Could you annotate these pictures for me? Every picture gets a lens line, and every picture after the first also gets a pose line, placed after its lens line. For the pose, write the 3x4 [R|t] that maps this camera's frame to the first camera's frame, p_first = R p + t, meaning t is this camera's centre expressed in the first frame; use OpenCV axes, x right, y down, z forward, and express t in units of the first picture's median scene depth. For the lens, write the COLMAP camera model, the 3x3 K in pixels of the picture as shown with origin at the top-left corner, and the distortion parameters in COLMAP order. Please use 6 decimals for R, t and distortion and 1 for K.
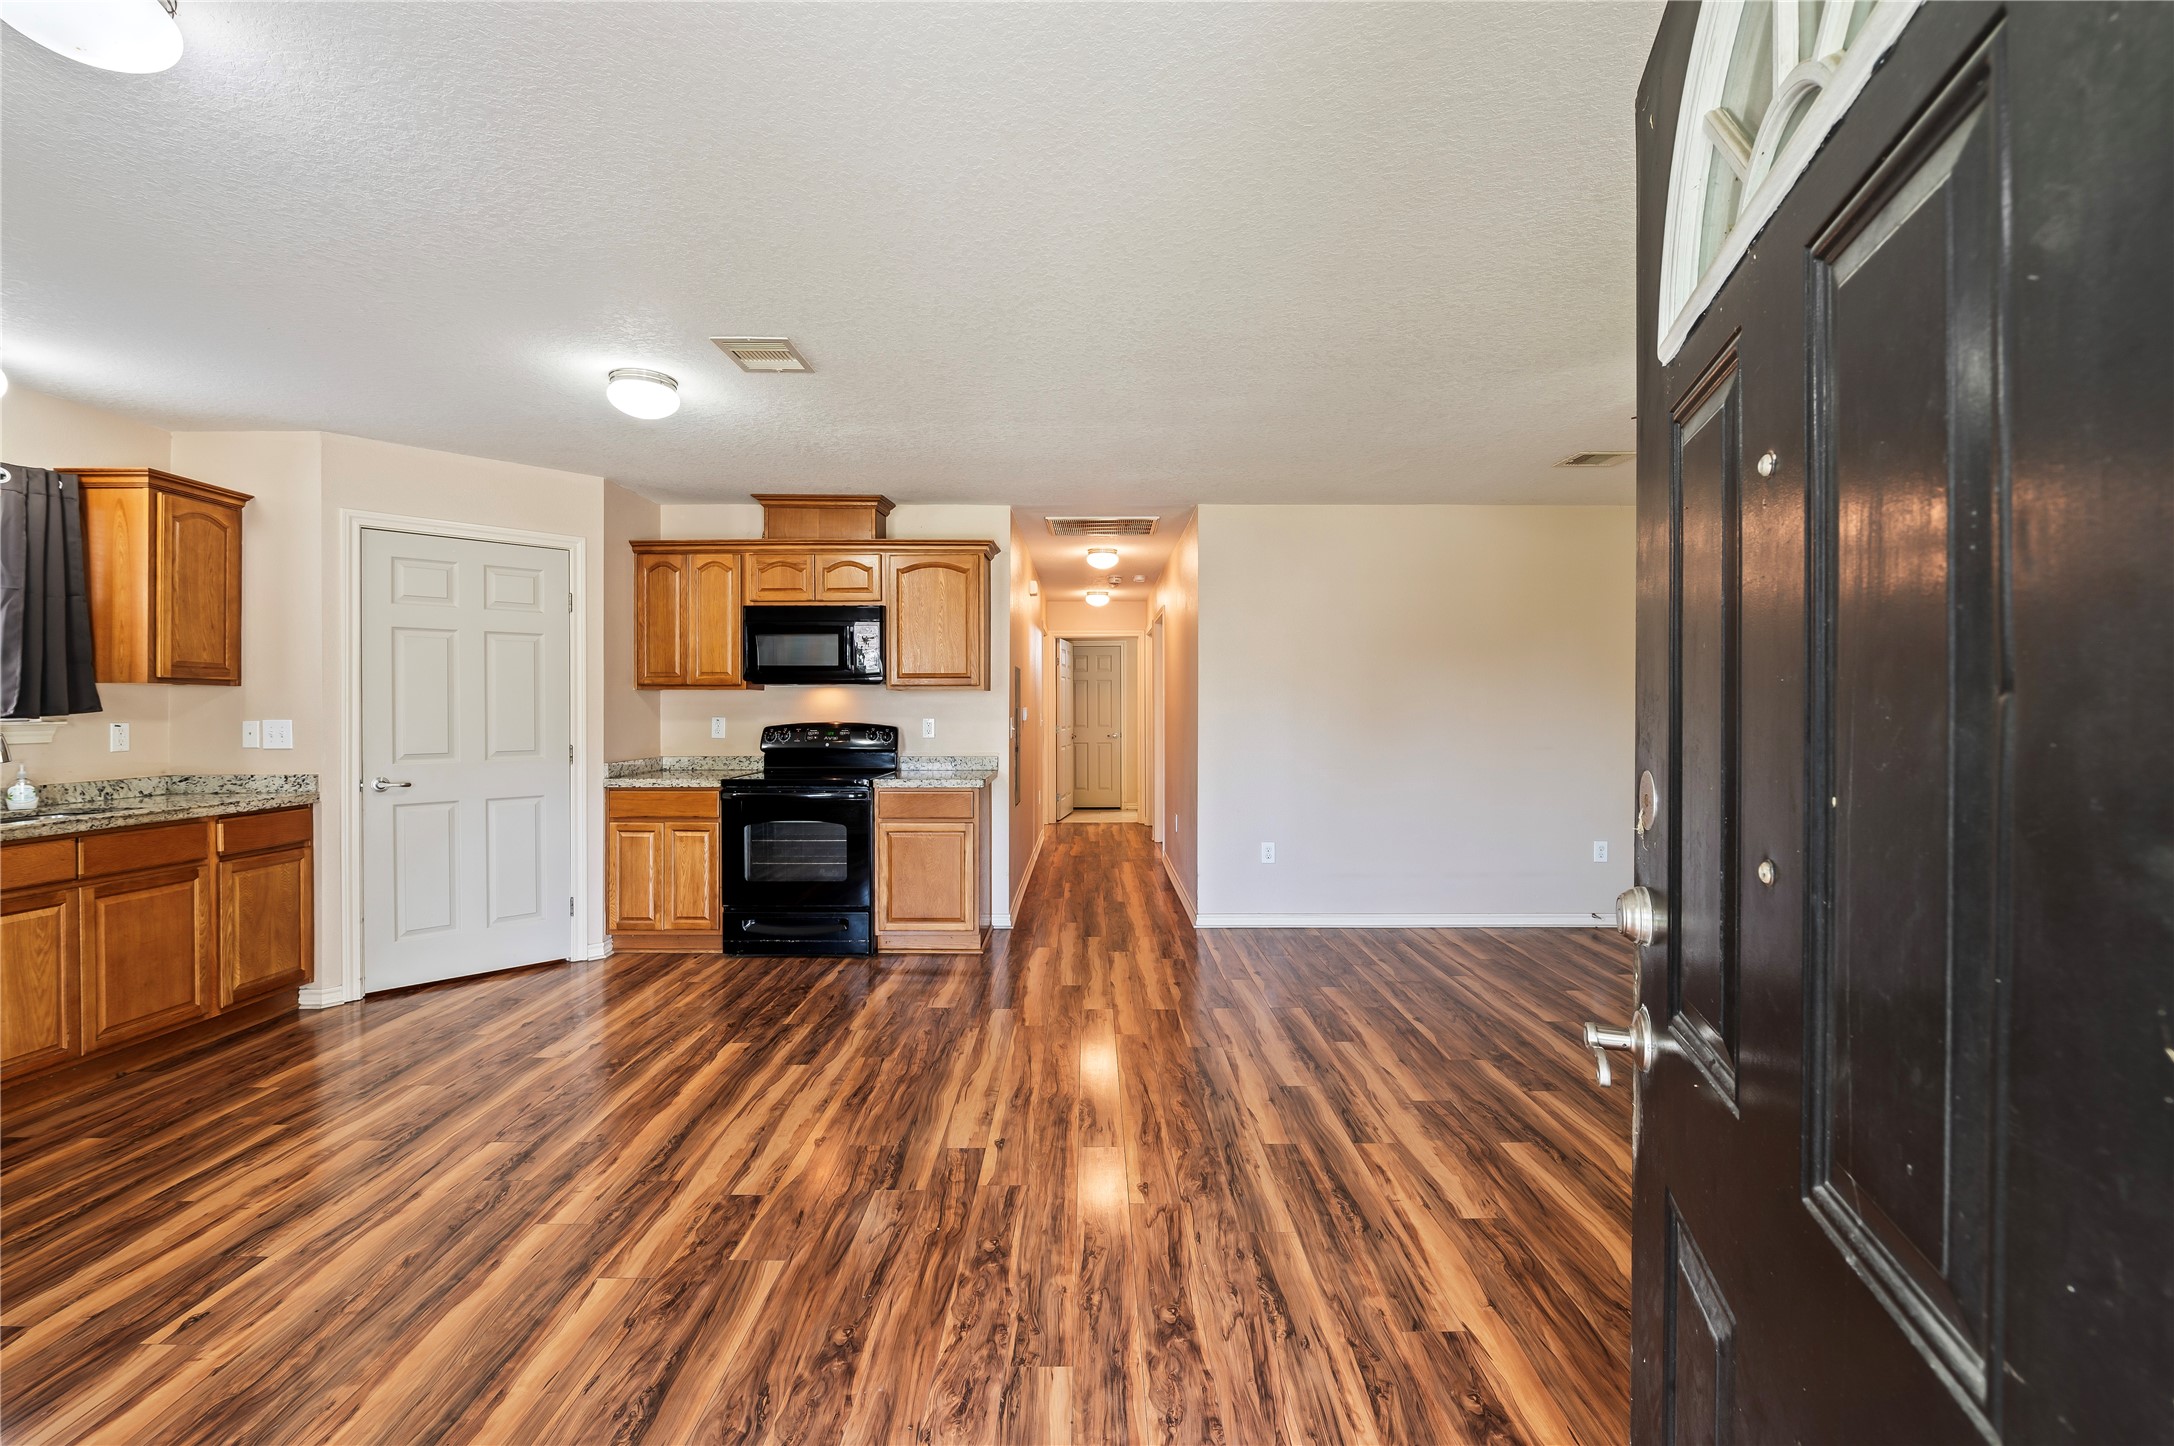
lens RADIAL K [[906.5, 0, 1090.8], [0, 906.5, 711.7], [0, 0, 1]] dist [0.000063, -0.003458]
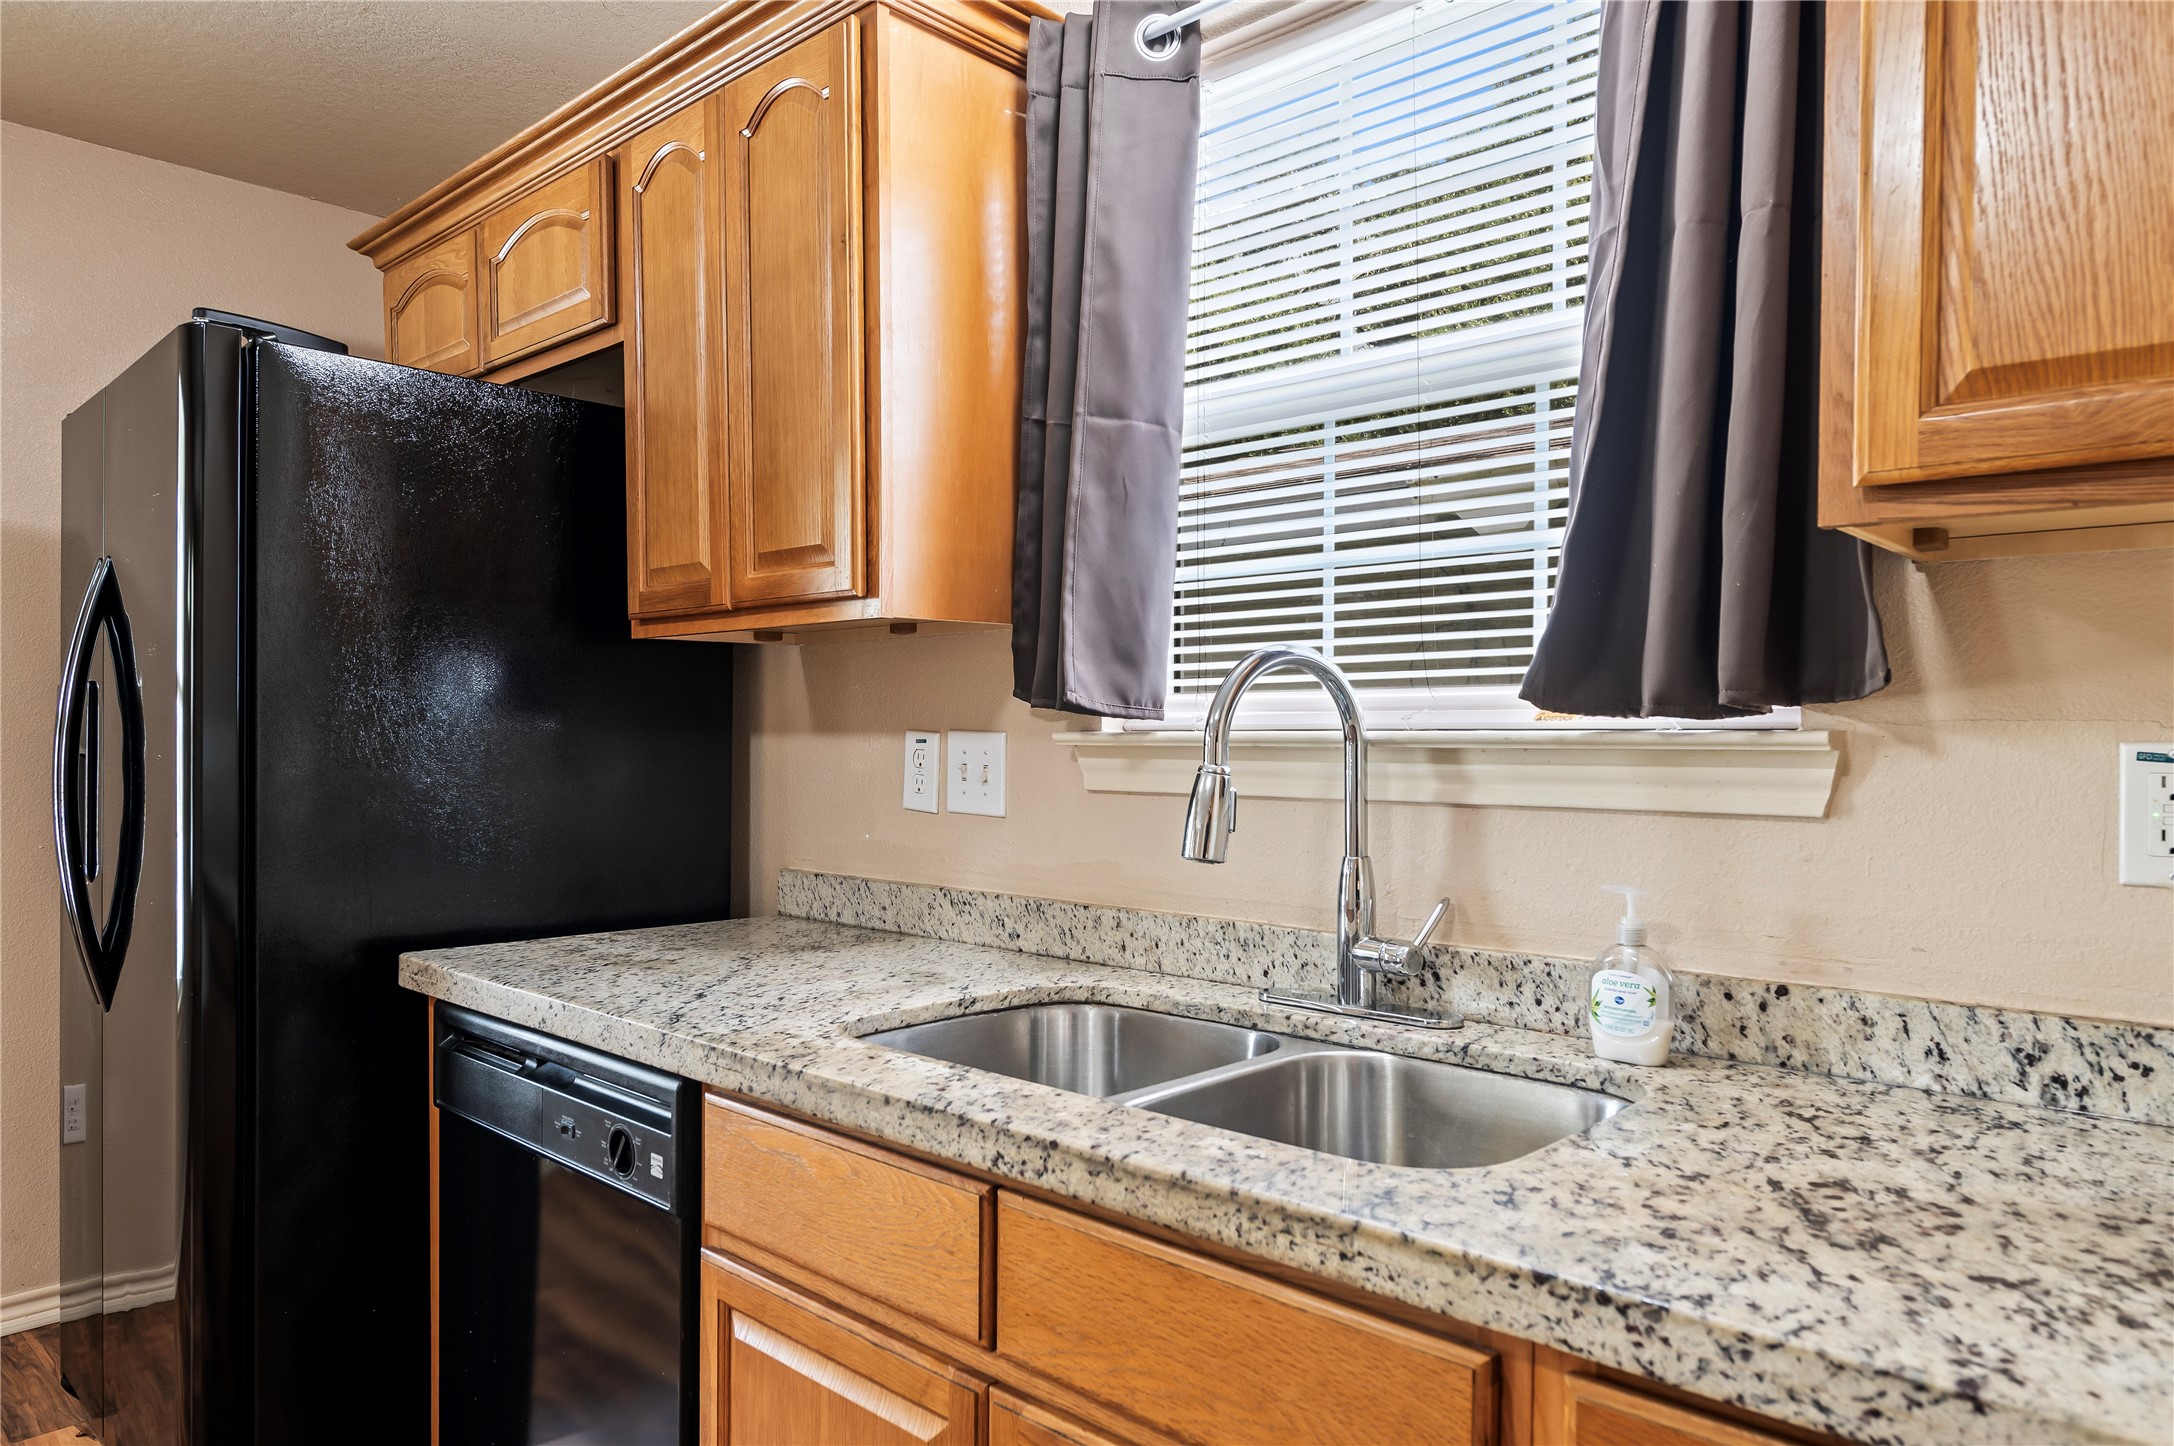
lens RADIAL K [[1402.7, 0, 1088.2], [0, 1402.7, 721.0], [0, 0, 1]] dist [-0.006789, -0.001465]
pose [[-0.680586, 0.000016, -0.732668, -0.709590], [0.000759, 0.999999, -0.000683, 0.008034], [0.732667, -0.001021, -0.680586, 1.066434]]
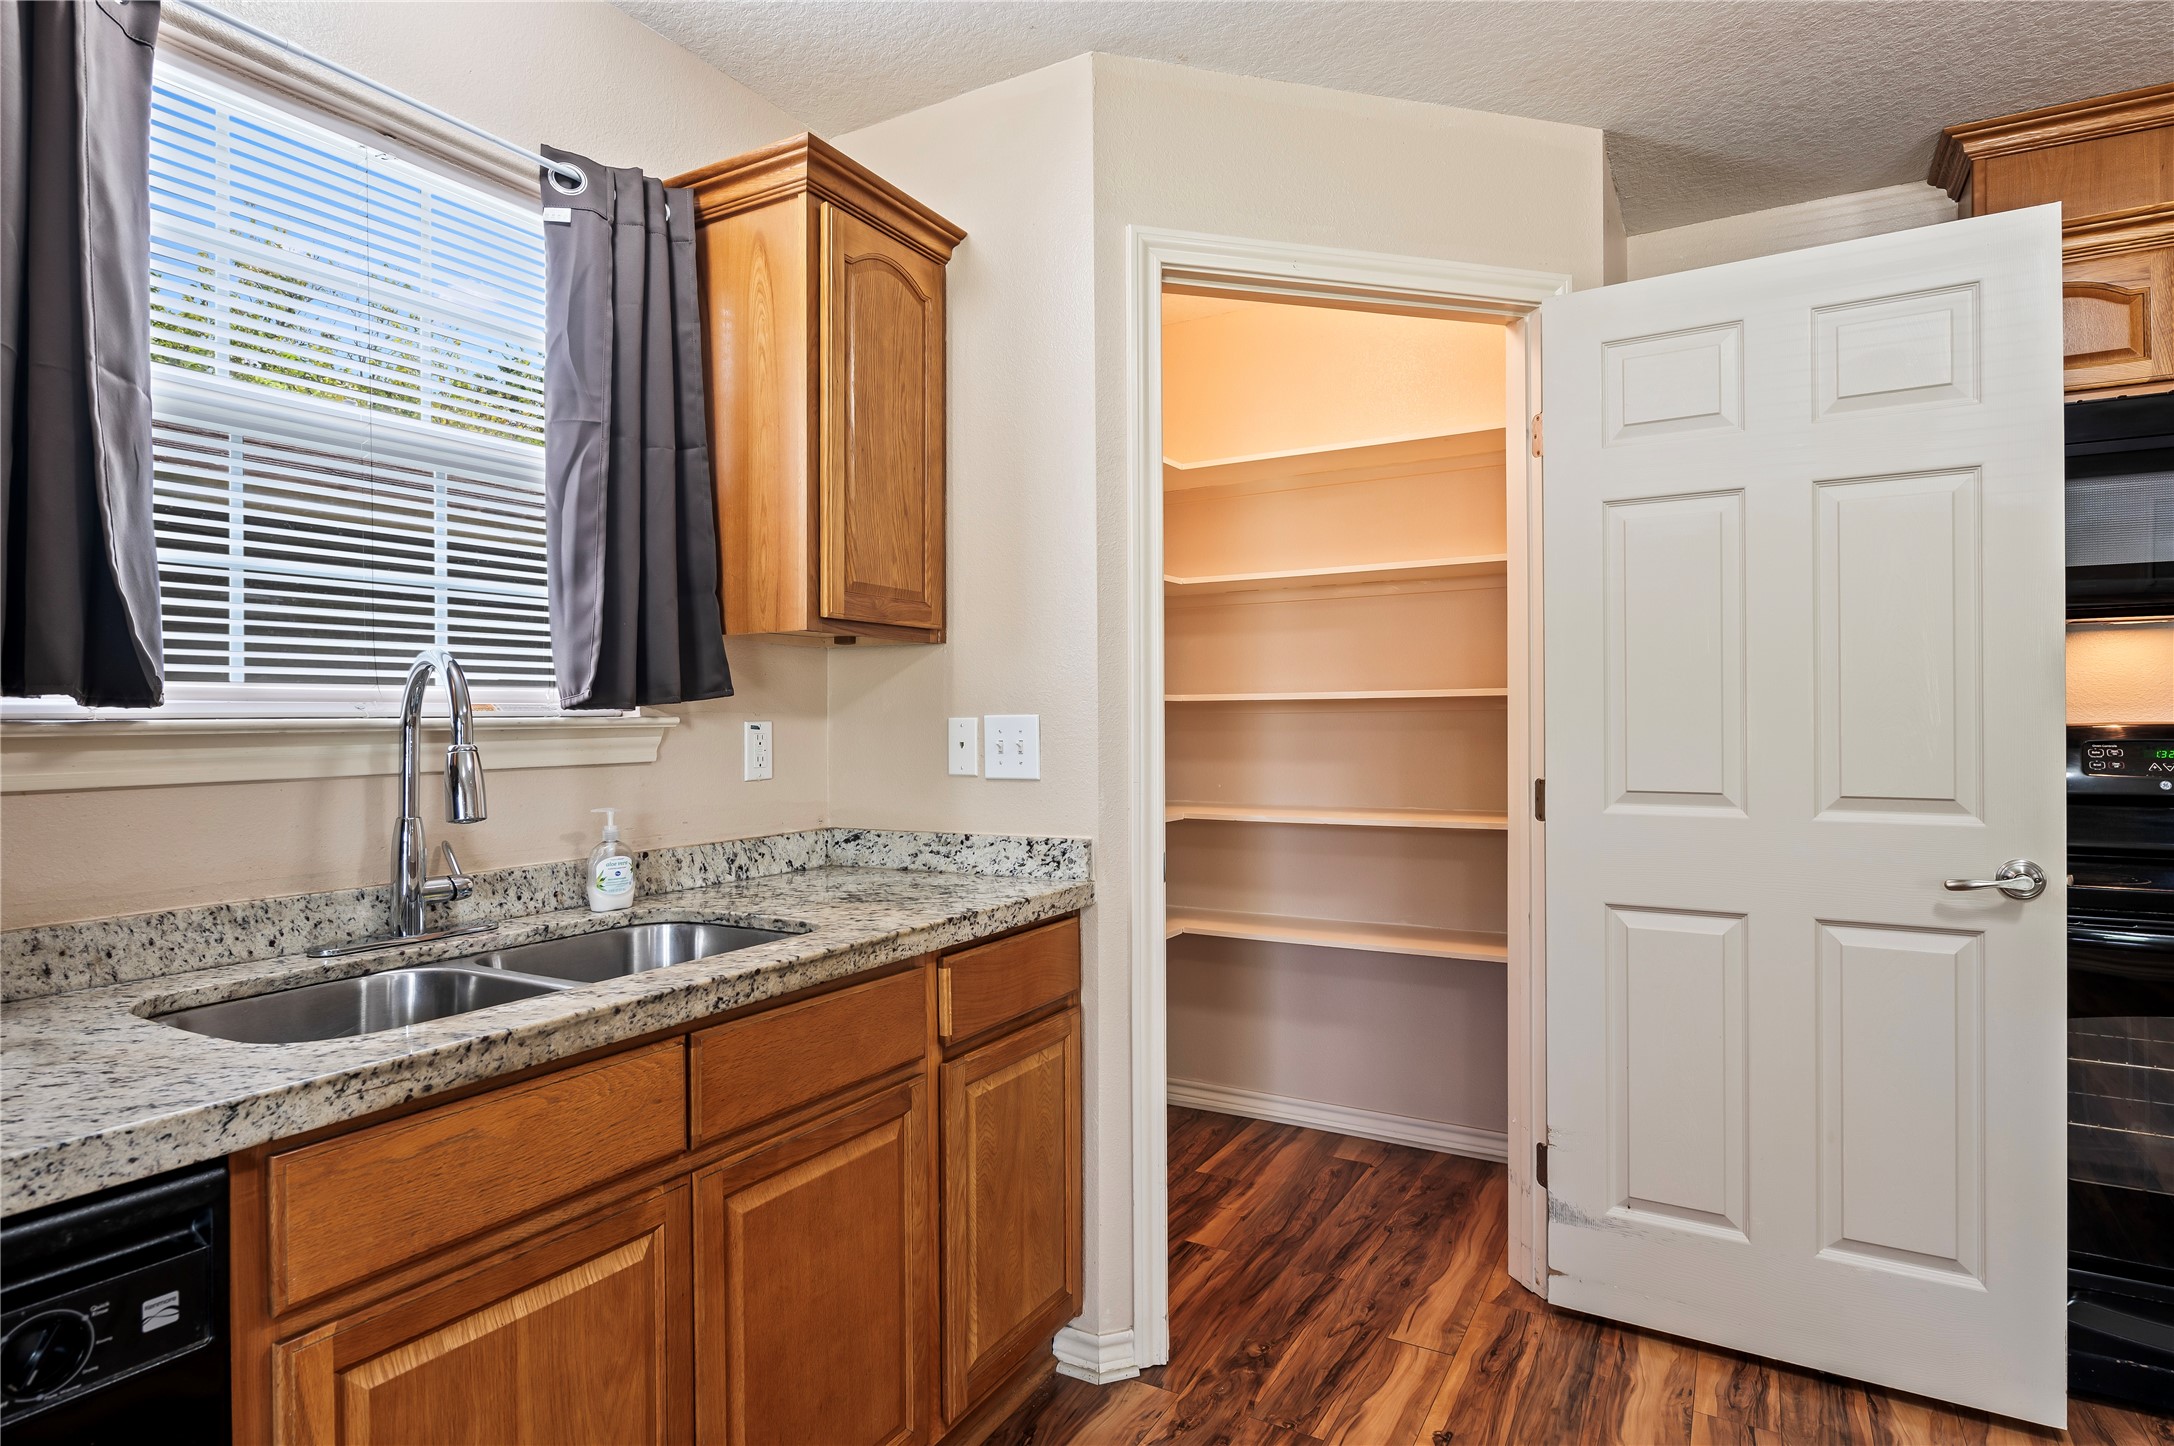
lens RADIAL K [[1153.2, 0, 1096.7], [0, 1153.2, 714.8], [0, 0, 1]] dist [-0.002414, -0.000799]
pose [[0.868674, -0.005165, -0.495357, -0.626052], [0.003666, 0.999985, -0.003998, 0.012428], [0.495371, 0.001657, 0.868680, 0.564975]]
